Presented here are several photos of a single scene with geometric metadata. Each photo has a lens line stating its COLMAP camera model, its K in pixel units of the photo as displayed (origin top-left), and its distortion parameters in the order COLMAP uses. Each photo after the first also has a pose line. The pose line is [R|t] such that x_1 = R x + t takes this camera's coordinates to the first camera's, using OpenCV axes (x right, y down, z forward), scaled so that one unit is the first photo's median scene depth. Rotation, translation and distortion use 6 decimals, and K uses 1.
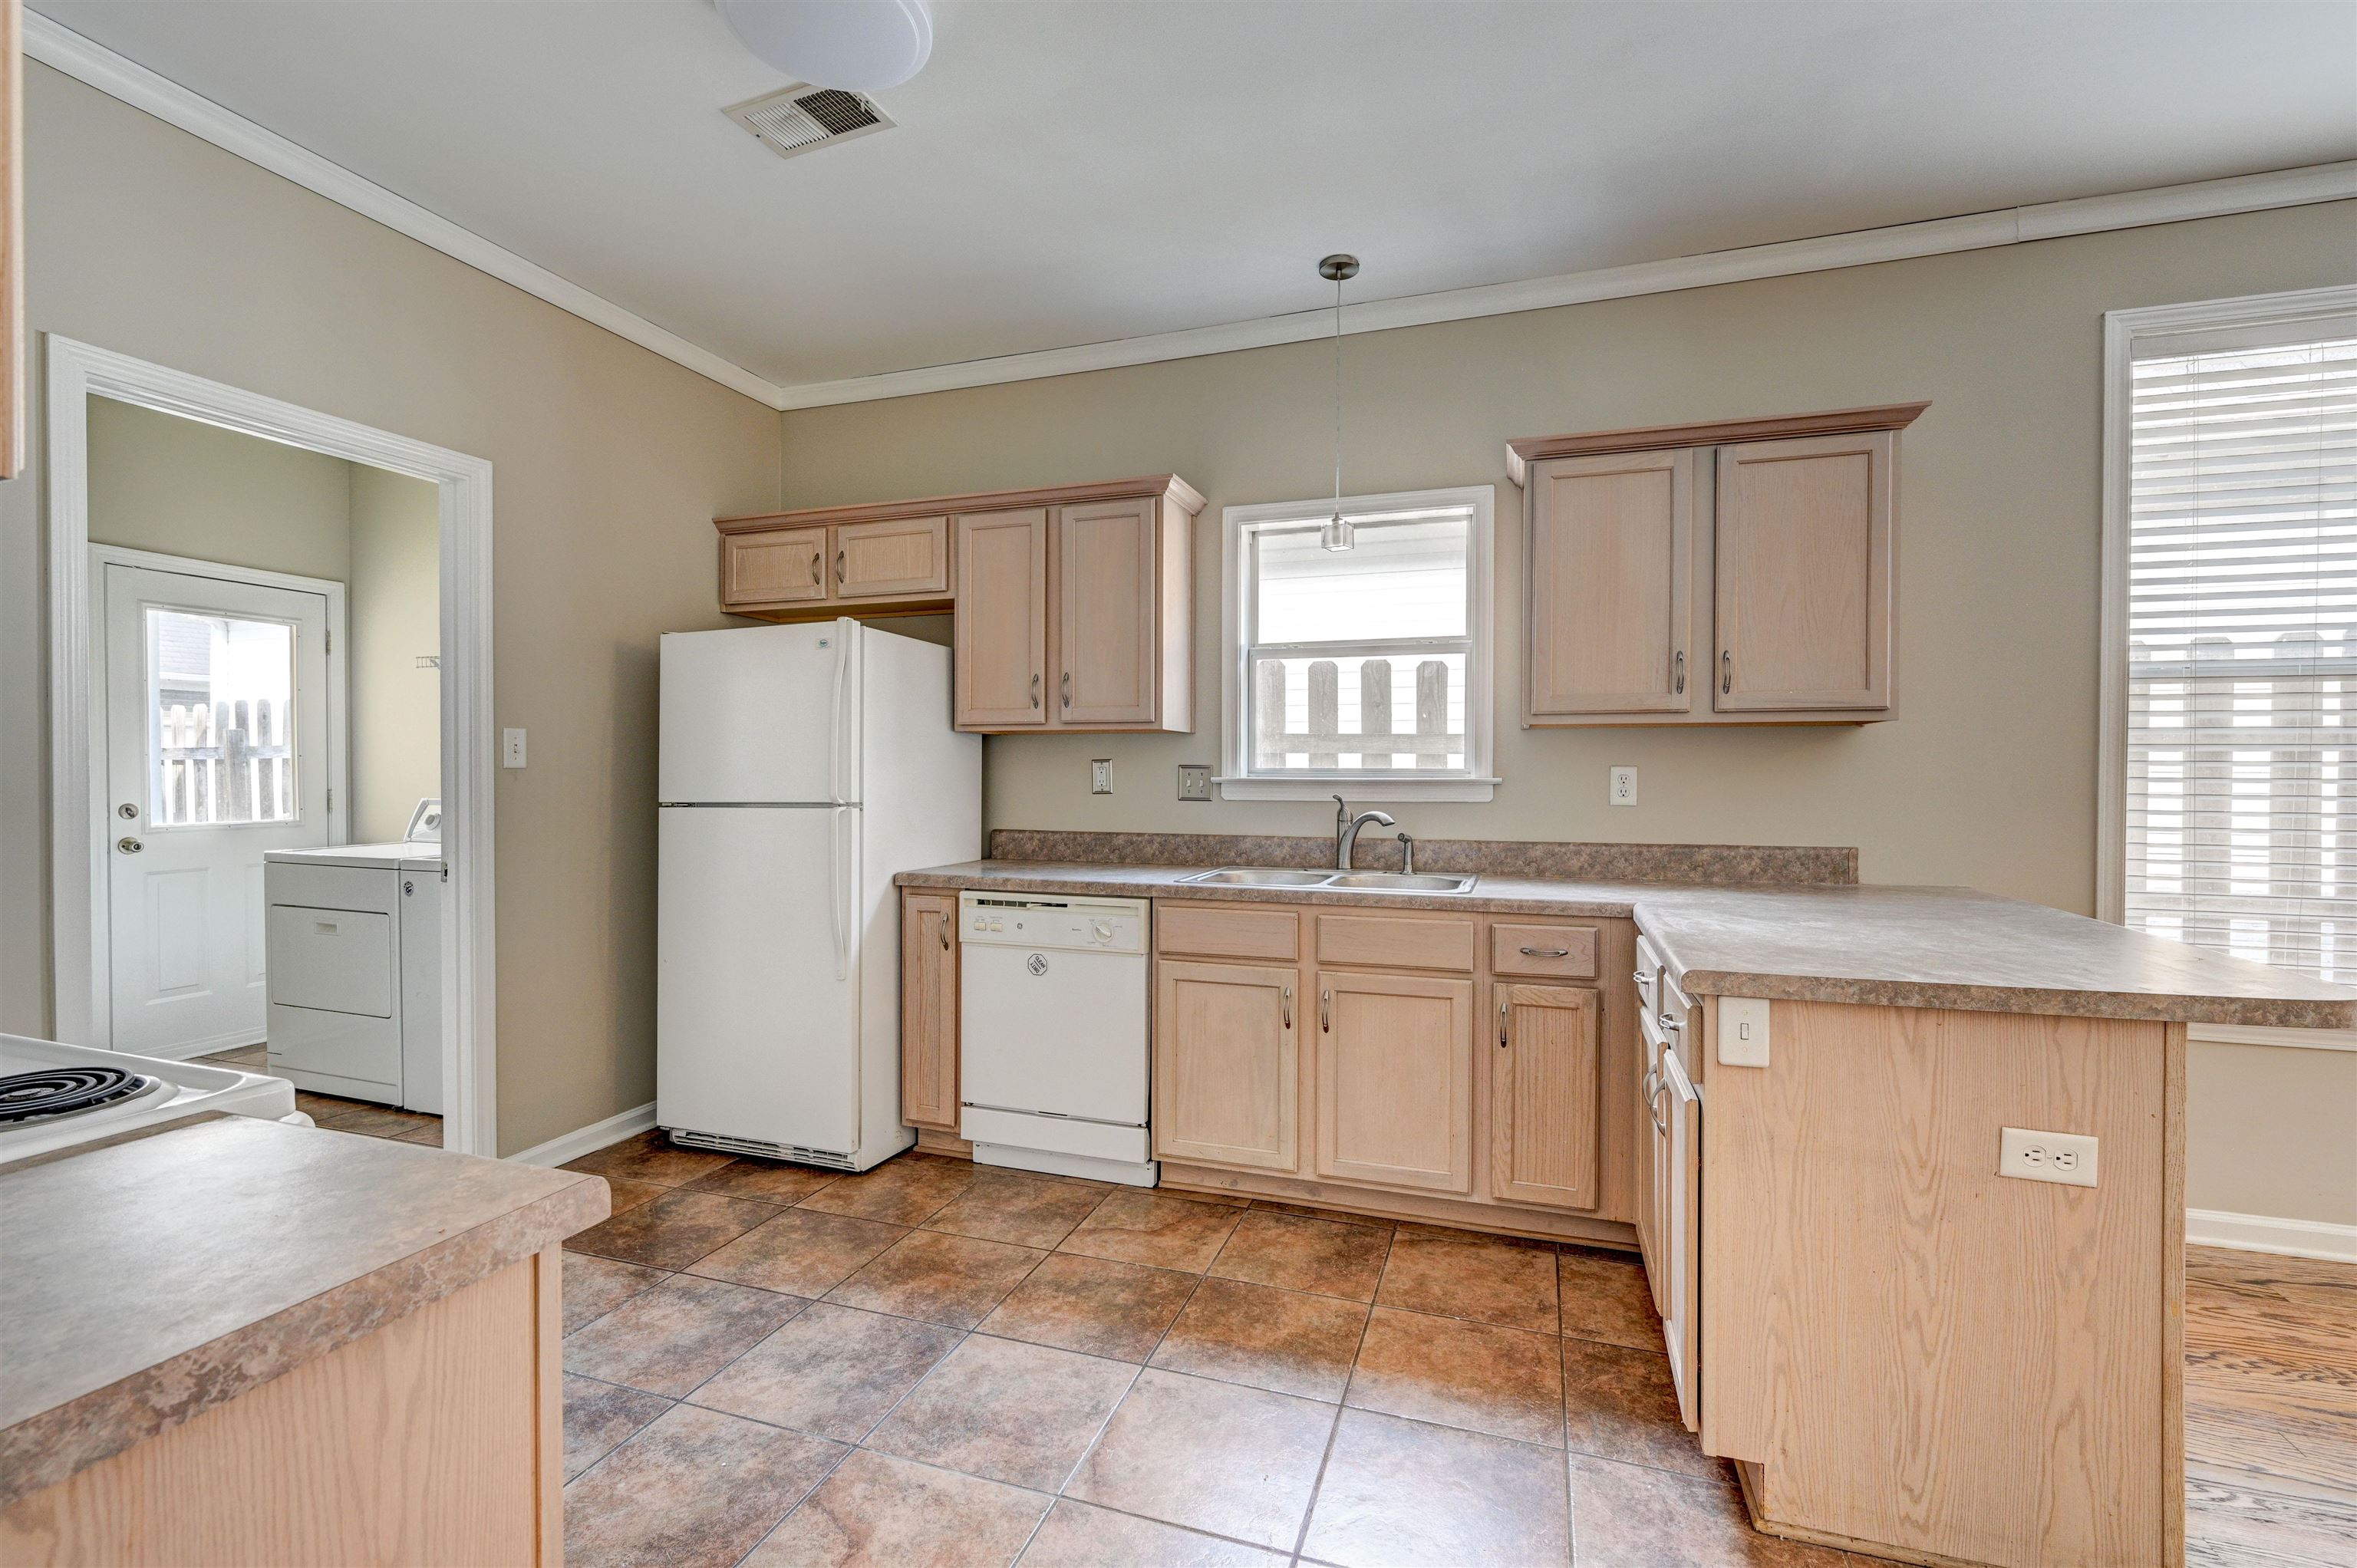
lens RADIAL K [[1052.2, 0, 1183.7], [0, 1052.2, 781.7], [0, 0, 1]] dist [0.000749, -0.000216]
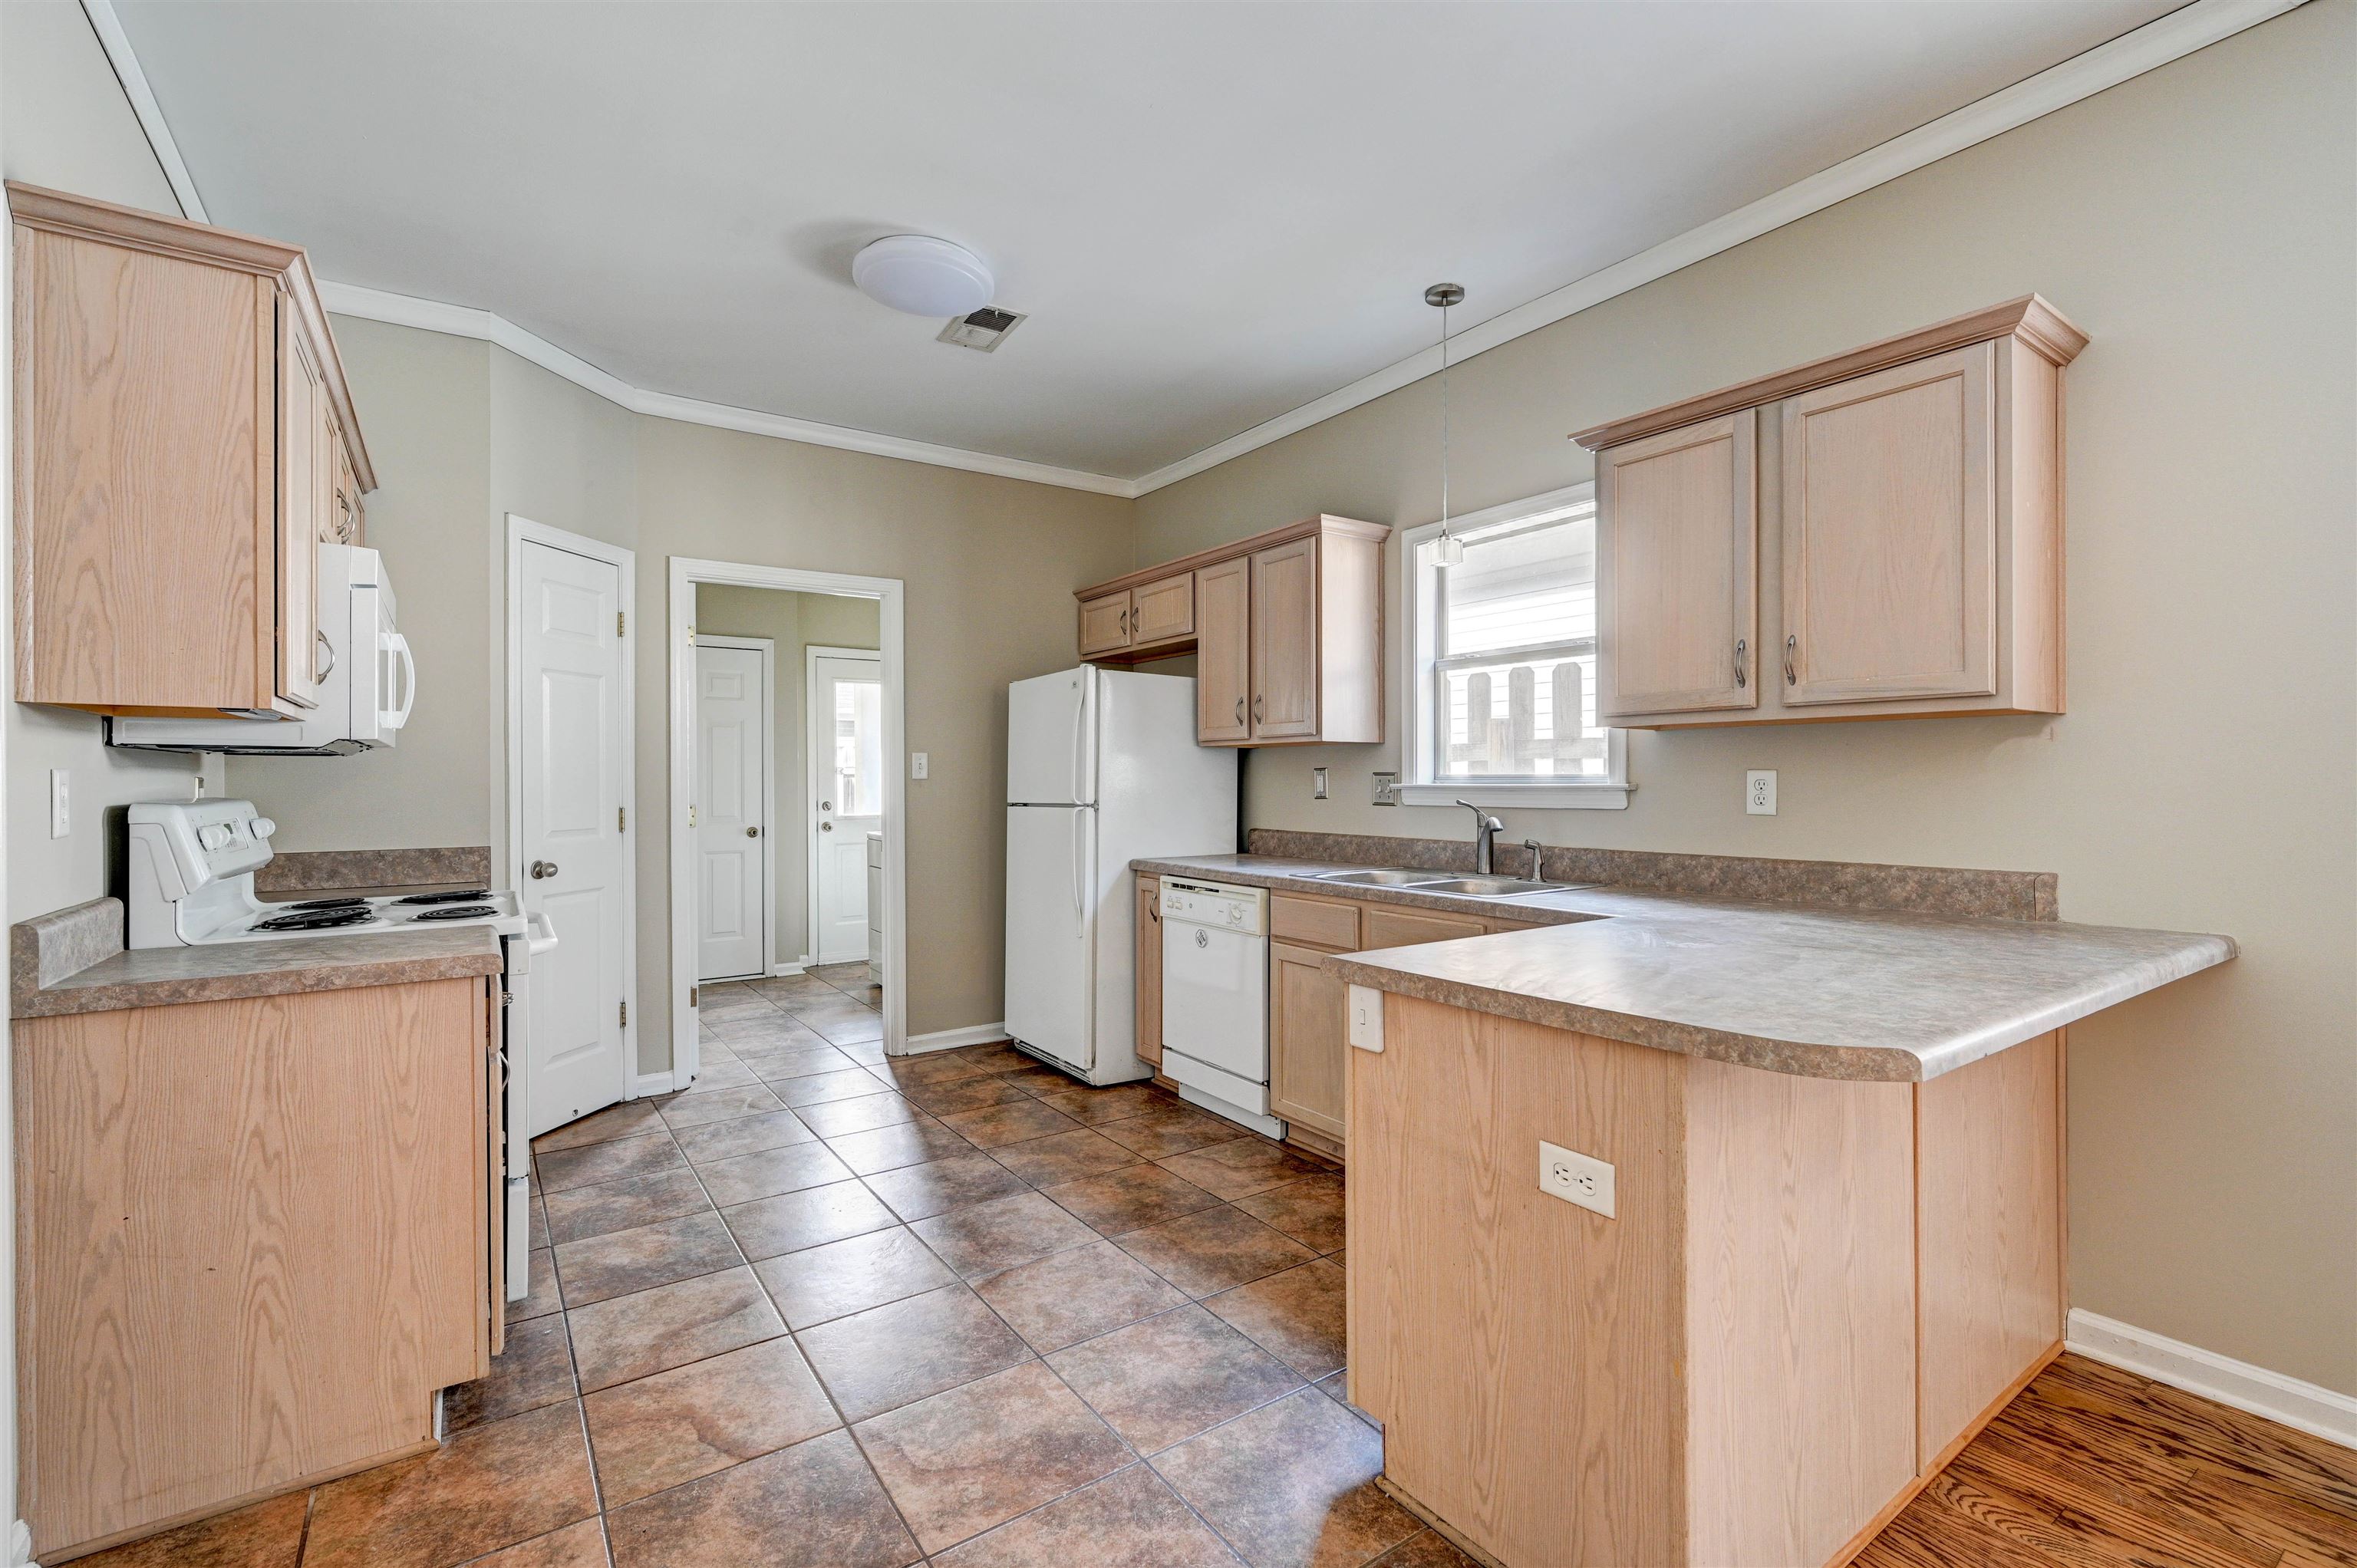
lens RADIAL K [[1052.2, 0, 1164.3], [0, 1052.2, 778.0], [0, 0, 1]] dist [0.000749, -0.000216]
pose [[0.798525, -0.005868, -0.601933, 0.597744], [-0.000274, 0.999949, -0.010110, 0.001003], [0.601961, 0.008238, 0.798483, 0.003535]]
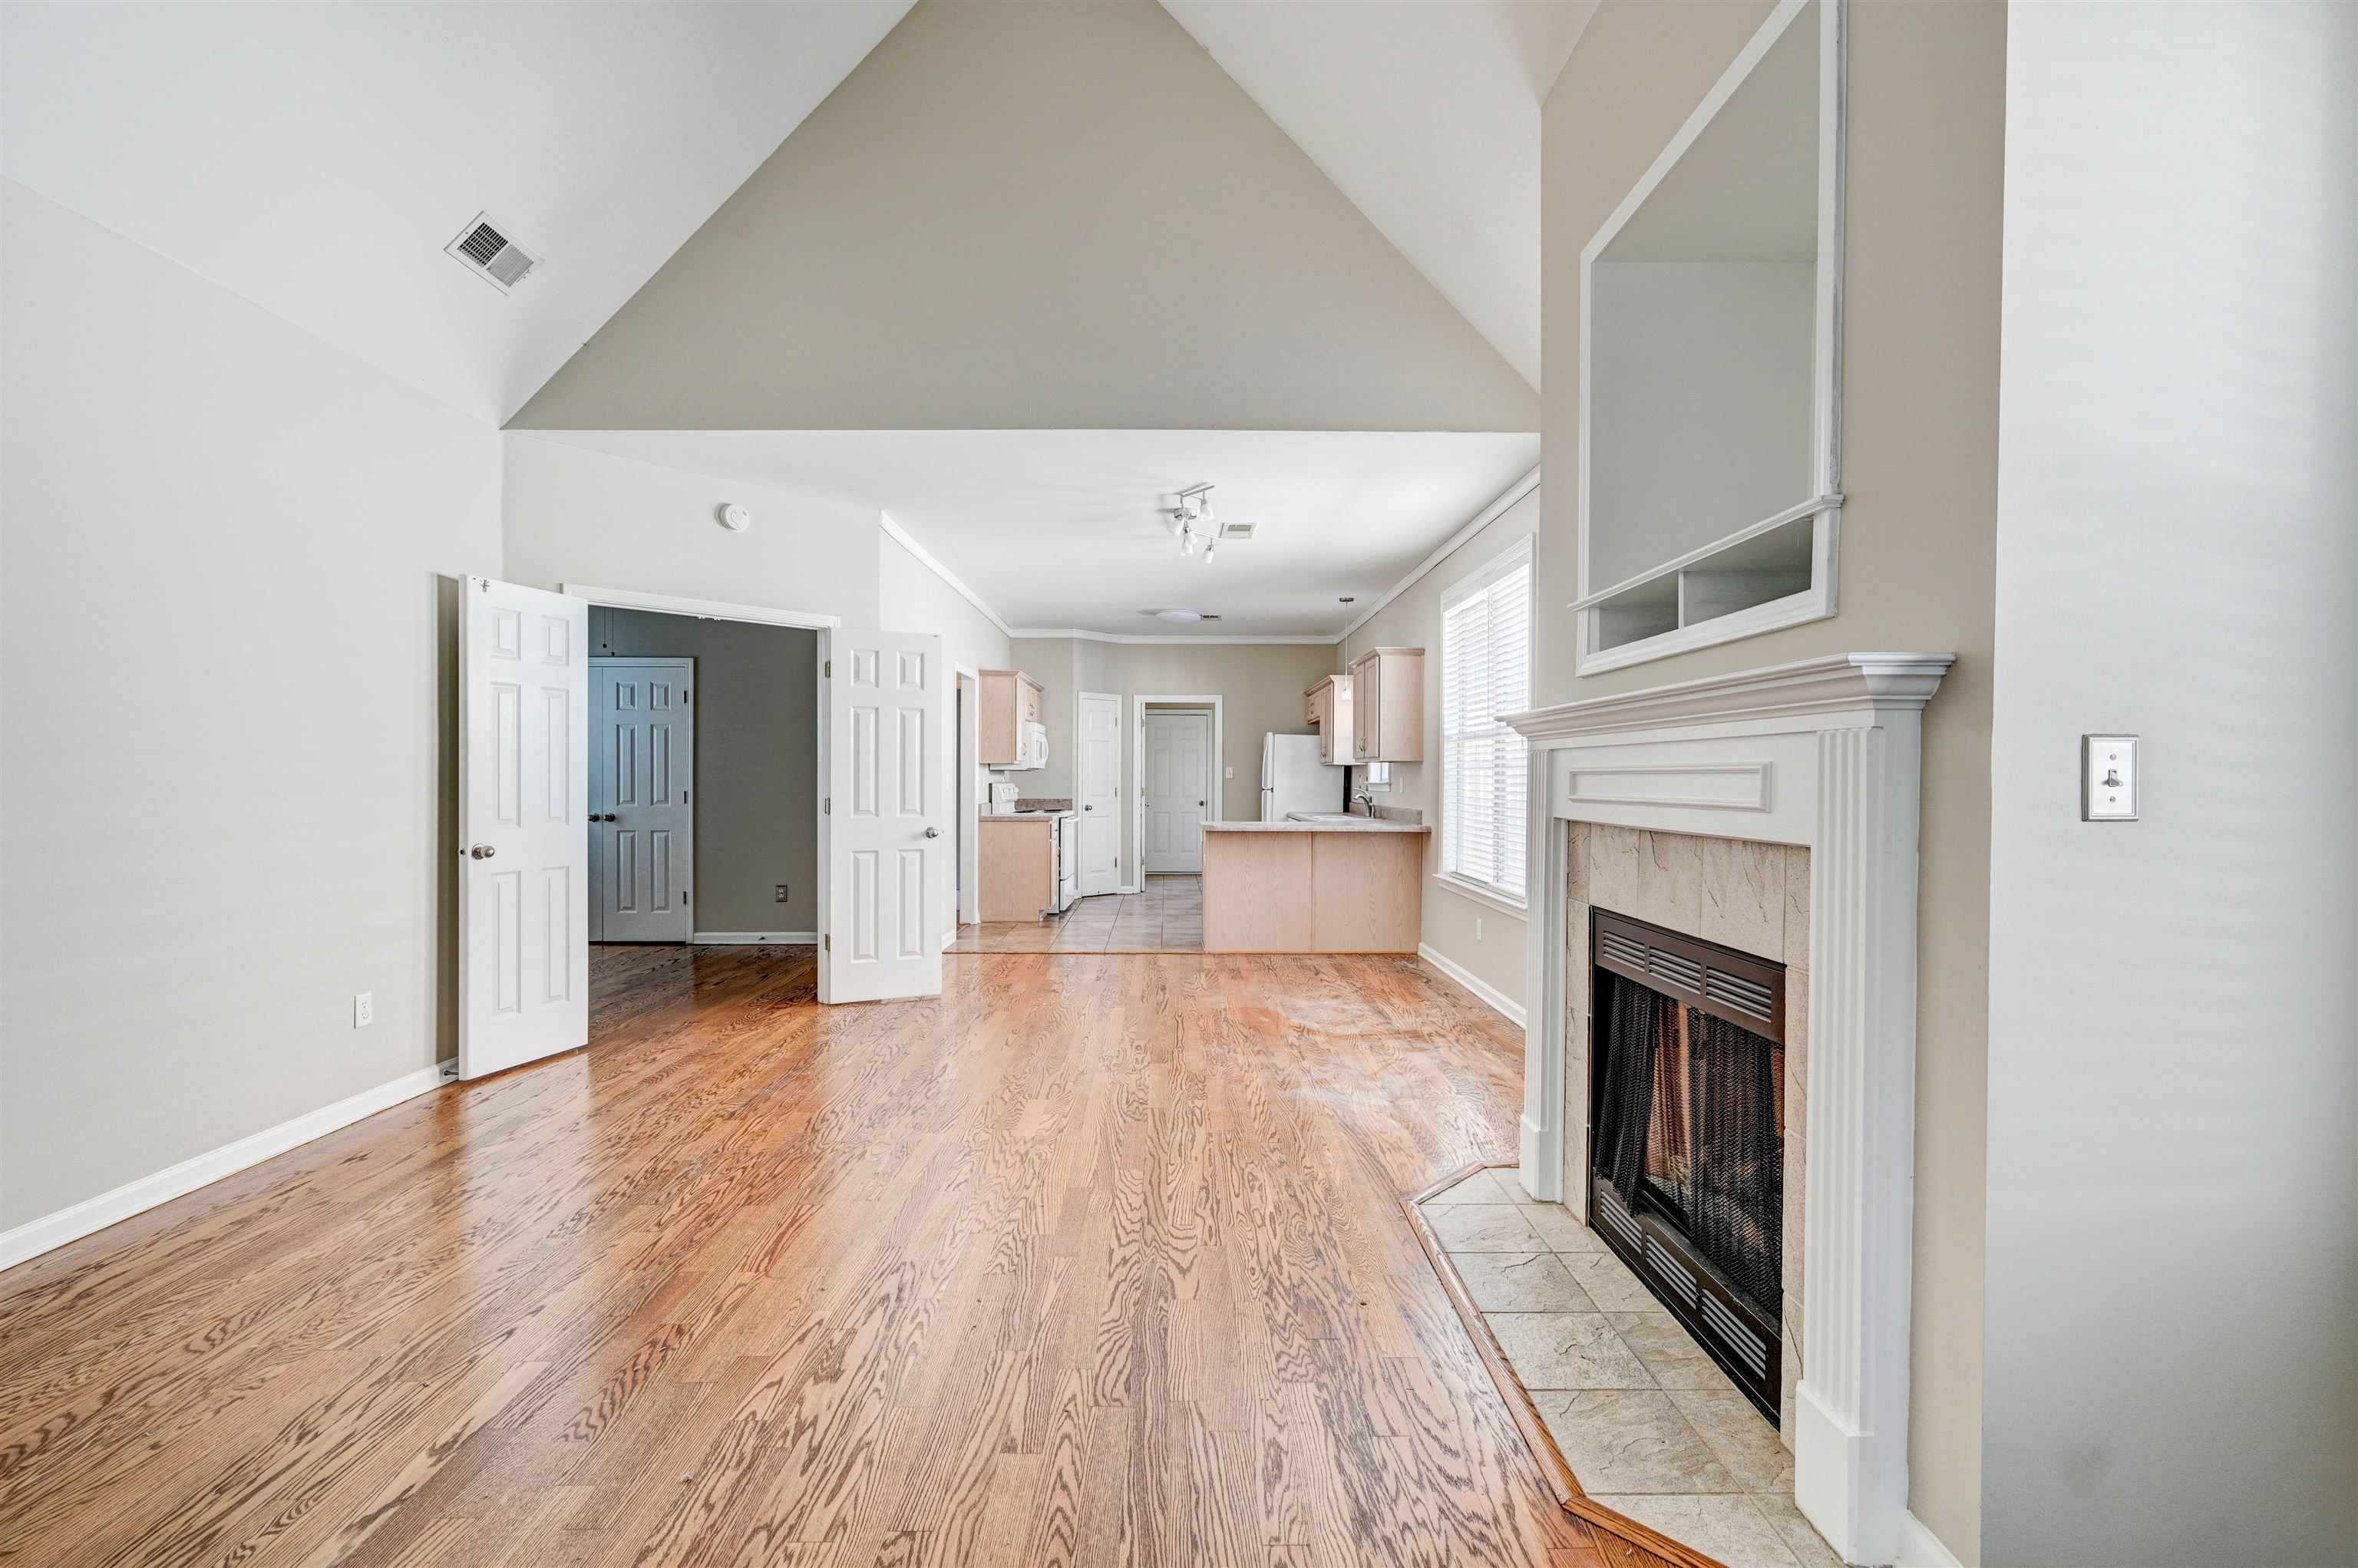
lens RADIAL K [[1052.7, 0, 1204.4], [0, 1052.7, 783.6], [0, 0, 1]] dist [0.000749, -0.000216]
pose [[0.369726, 0.006525, -0.929118, 2.903053], [-0.010070, 0.999945, 0.003015, -0.003042], [0.929086, 0.008241, 0.369771, -0.449705]]
